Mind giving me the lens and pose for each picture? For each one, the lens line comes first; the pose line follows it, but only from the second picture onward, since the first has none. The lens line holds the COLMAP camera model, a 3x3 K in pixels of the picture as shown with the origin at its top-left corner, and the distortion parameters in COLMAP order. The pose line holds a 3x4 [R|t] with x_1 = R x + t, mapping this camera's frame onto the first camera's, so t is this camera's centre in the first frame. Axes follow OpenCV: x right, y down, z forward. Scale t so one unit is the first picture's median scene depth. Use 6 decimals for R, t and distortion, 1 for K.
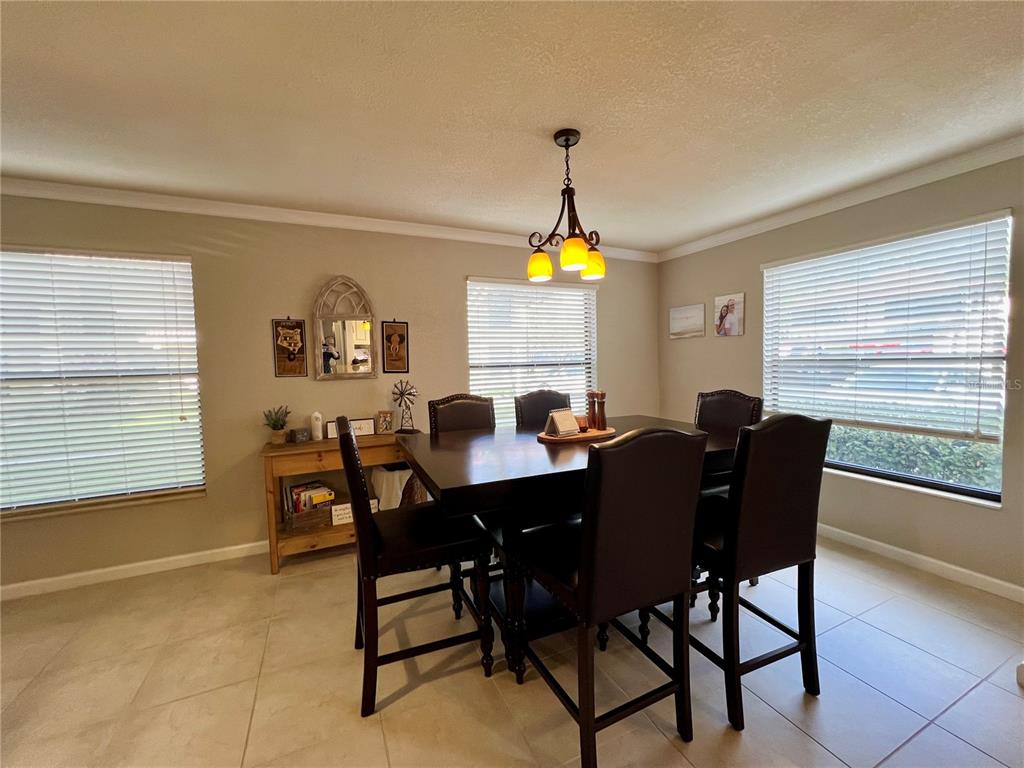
lens RADIAL K [[410.8, 0, 513.6], [0, 410.8, 383.8], [0, 0, 1]] dist [-0.002627, 0.000341]
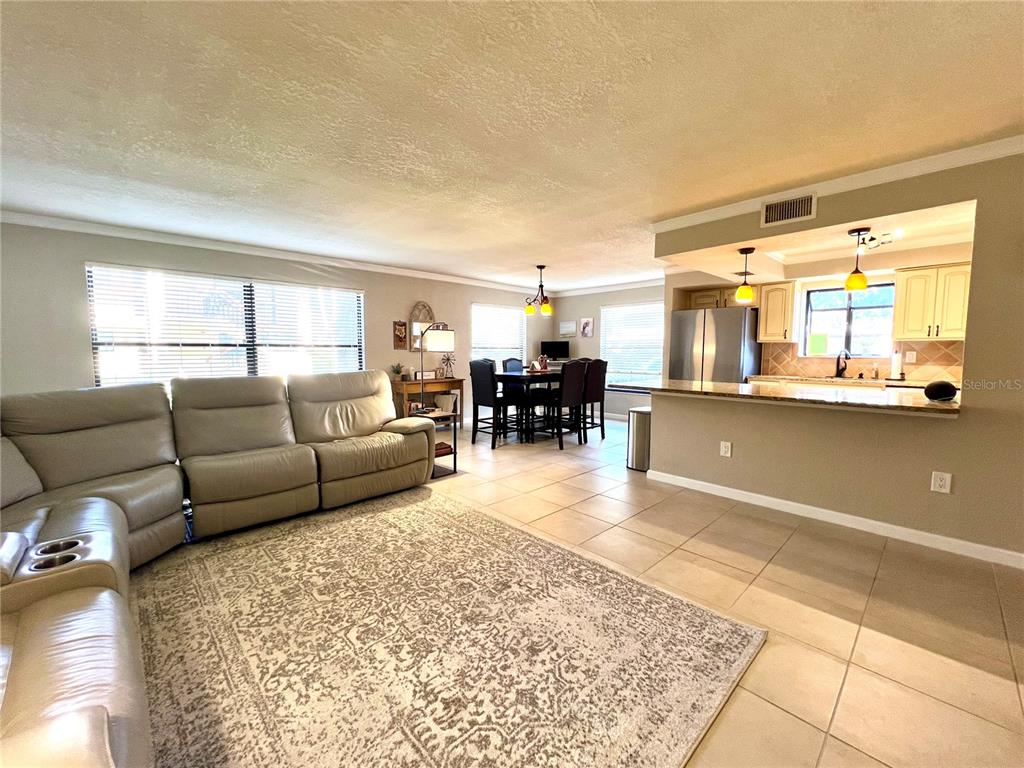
lens RADIAL K [[410.8, 0, 512.3], [0, 410.8, 383.1], [0, 0, 1]] dist [-0.002627, 0.000341]
pose [[0.947245, -0.002945, 0.320498, -0.655103], [0.000419, 0.999968, 0.007947, 0.133462], [-0.320511, -0.007394, 0.947216, -1.120204]]
